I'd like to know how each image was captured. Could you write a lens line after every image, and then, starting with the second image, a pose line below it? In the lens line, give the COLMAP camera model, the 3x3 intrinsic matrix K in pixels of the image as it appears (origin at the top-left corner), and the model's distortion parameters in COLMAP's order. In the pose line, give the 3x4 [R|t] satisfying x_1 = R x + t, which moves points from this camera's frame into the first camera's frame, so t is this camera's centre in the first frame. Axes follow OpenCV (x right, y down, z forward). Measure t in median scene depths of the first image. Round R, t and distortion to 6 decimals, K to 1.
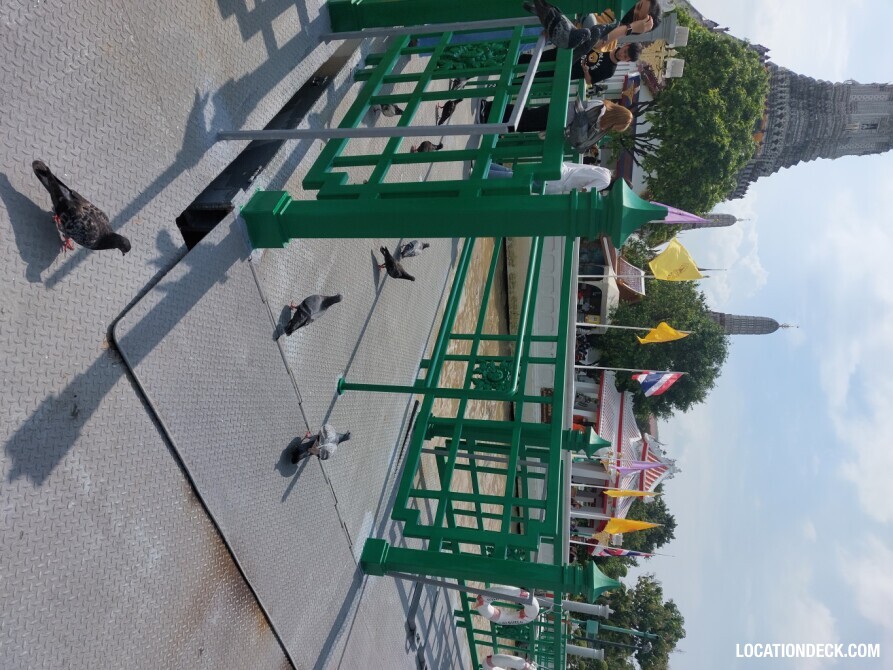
lens RADIAL K [[654.8, 0, 446.9], [0, 654.8, 356.6], [0, 0, 1]] dist [0.091715, -0.077400]
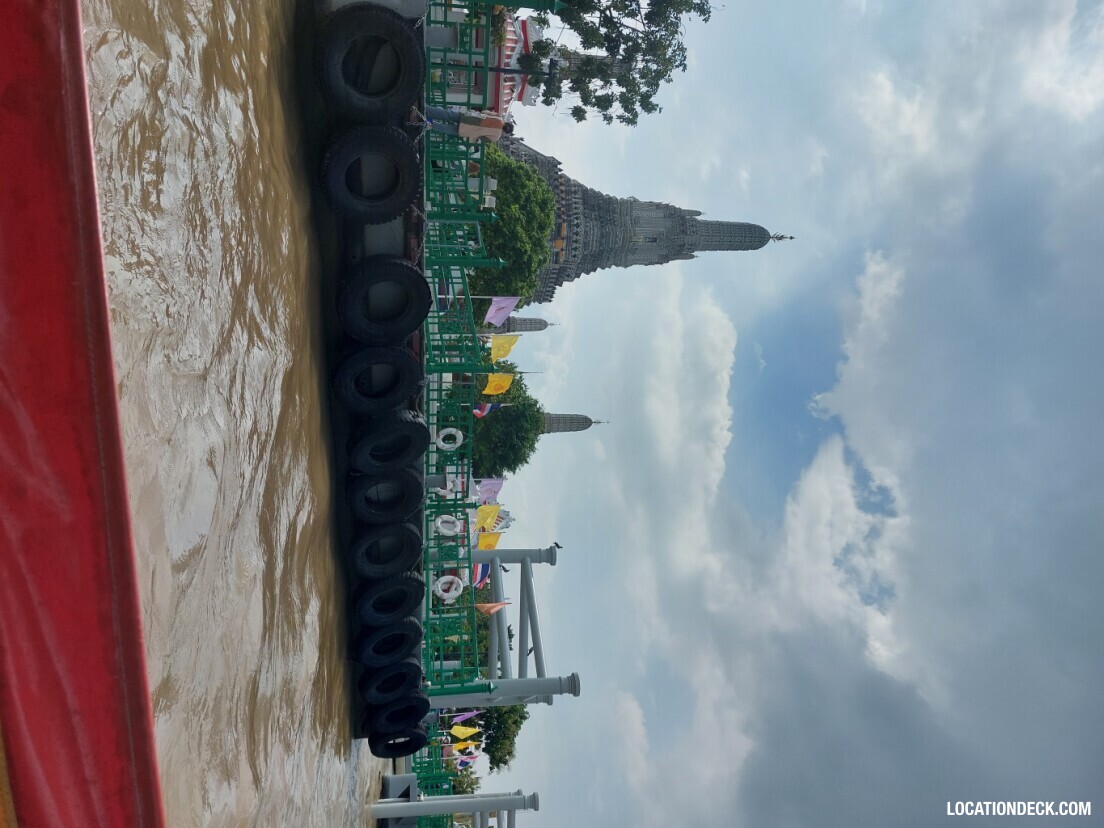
lens RADIAL K [[814.4, 0, 566.4], [0, 814.4, 418.8], [0, 0, 1]] dist [0.005829, 0.002192]
pose [[0.912651, -0.042407, 0.406533, -0.126697], [0.080522, 0.993766, -0.077105, 0.102601], [-0.400729, 0.103105, 0.910377, -0.327443]]
